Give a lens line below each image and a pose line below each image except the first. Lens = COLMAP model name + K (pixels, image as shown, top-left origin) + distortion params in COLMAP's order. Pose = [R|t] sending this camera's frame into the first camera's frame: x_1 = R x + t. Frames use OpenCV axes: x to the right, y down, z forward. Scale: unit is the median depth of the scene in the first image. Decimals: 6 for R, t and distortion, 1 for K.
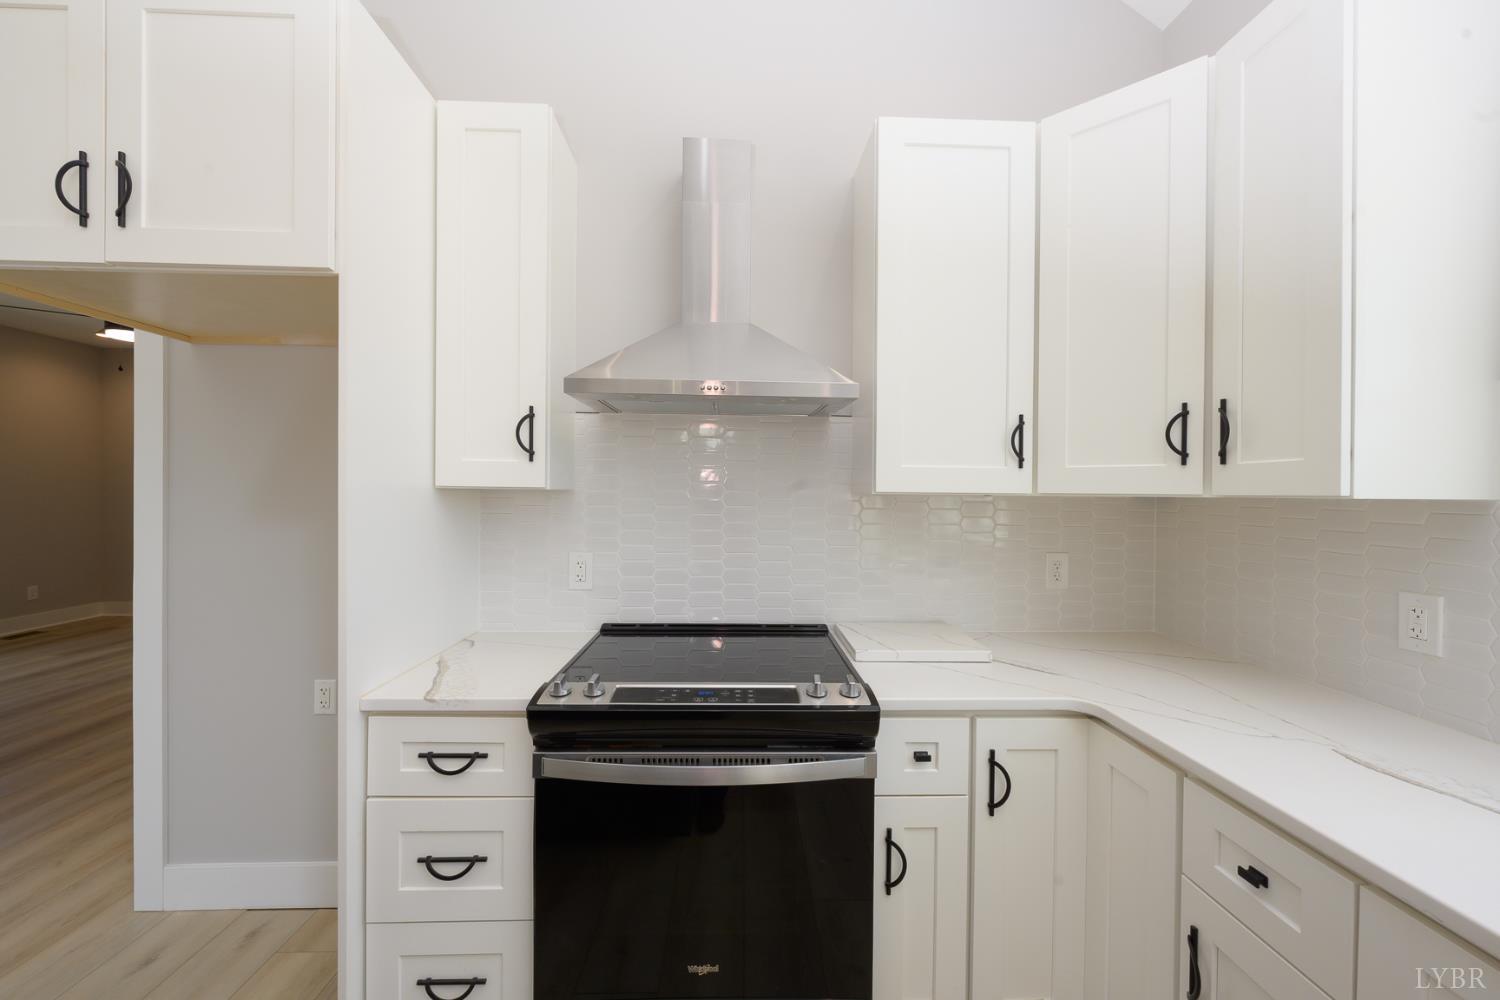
lens RADIAL K [[598.2, 0, 750.1], [0, 598.2, 508.5], [0, 0, 1]] dist [-0.001665, -0.000208]
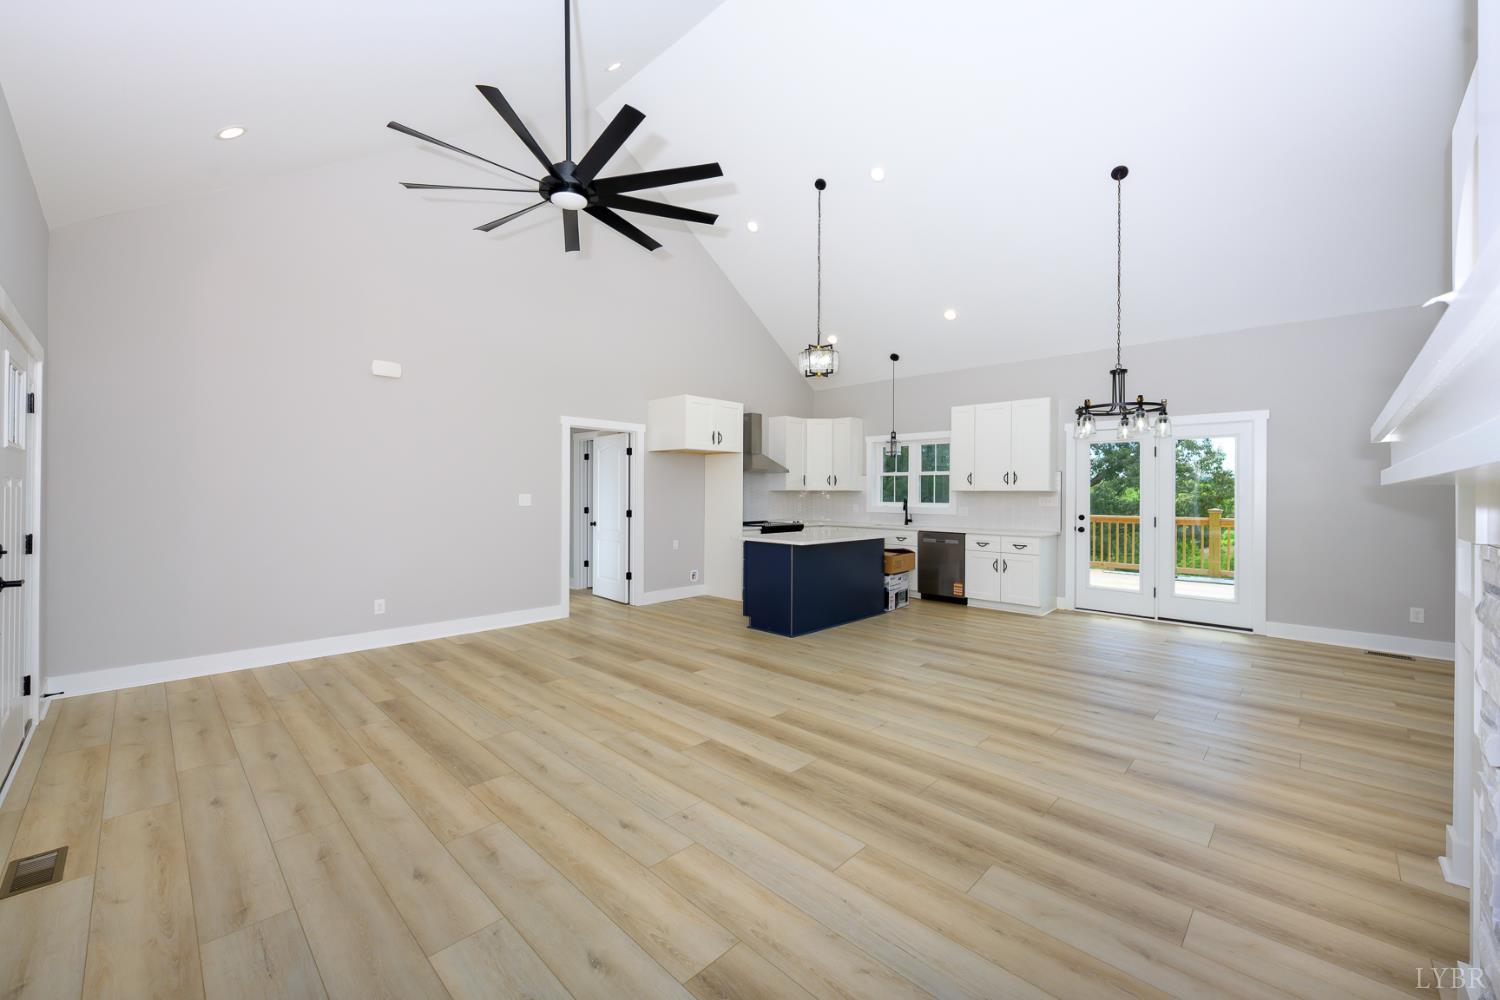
lens RADIAL K [[598.2, 0, 741.6], [0, 598.2, 521.7], [0, 0, 1]] dist [-0.001665, -0.000208]
pose [[0.730617, -0.043789, 0.681382, -4.274751], [0.024613, 0.998982, 0.037809, 0.045175], [-0.682344, -0.010853, 0.730951, -2.971757]]
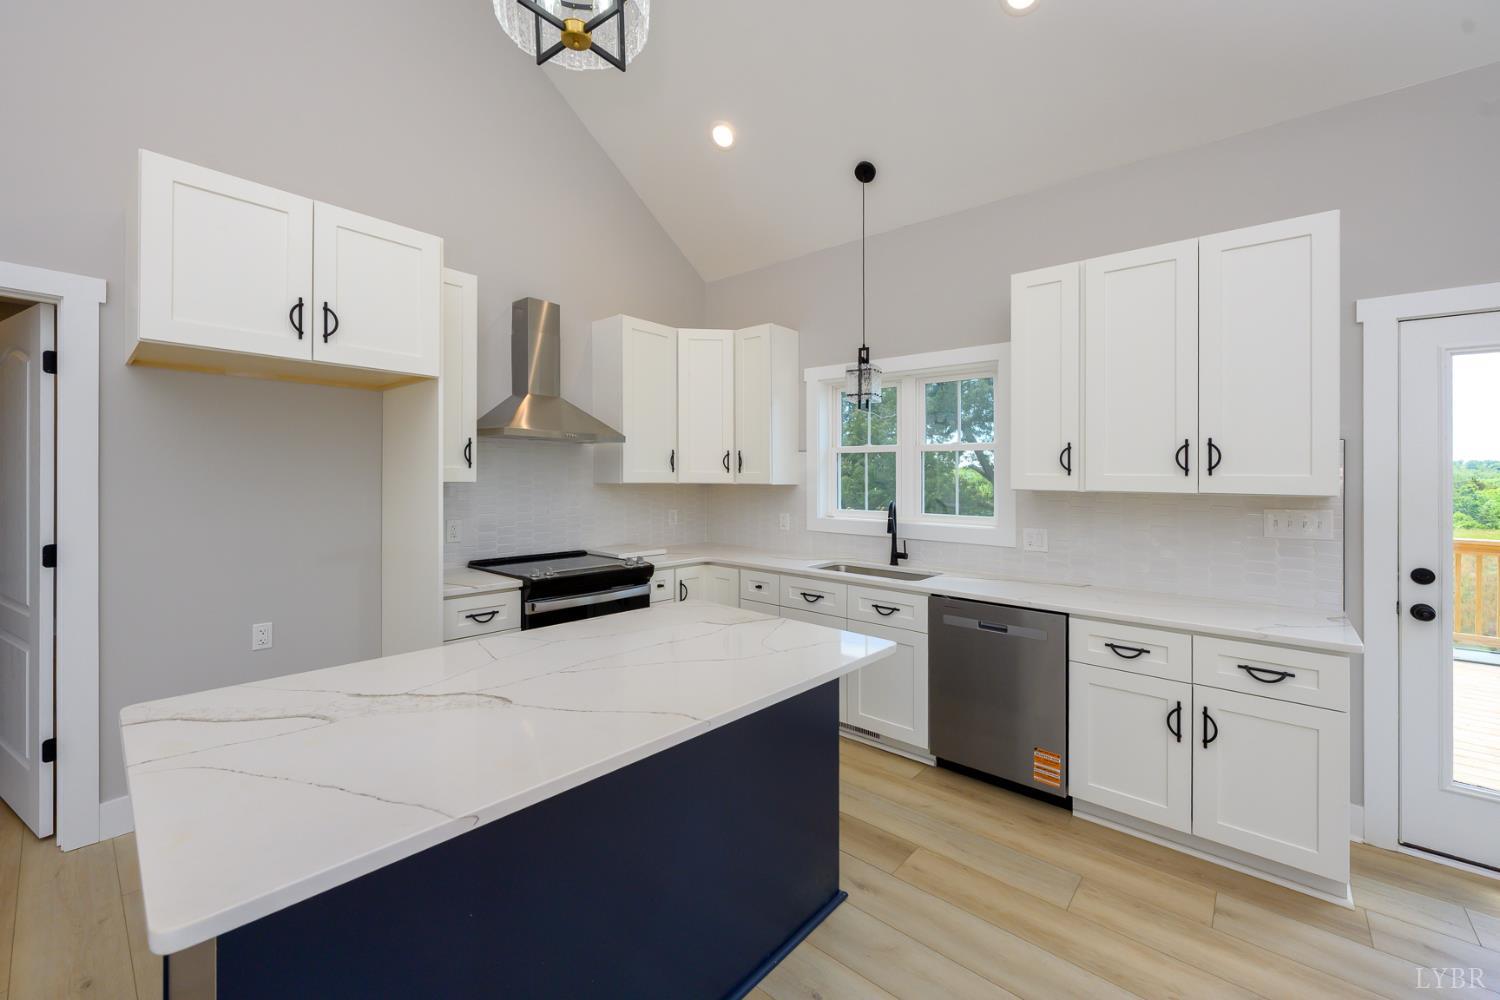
lens RADIAL K [[598.2, 0, 760.9], [0, 598.2, 477.5], [0, 0, 1]] dist [-0.001665, -0.000208]
pose [[0.670143, -0.004039, 0.742221, -1.324261], [0.016990, 0.999807, -0.009899, -0.019343], [-0.742037, 0.019244, 0.670082, -1.052951]]
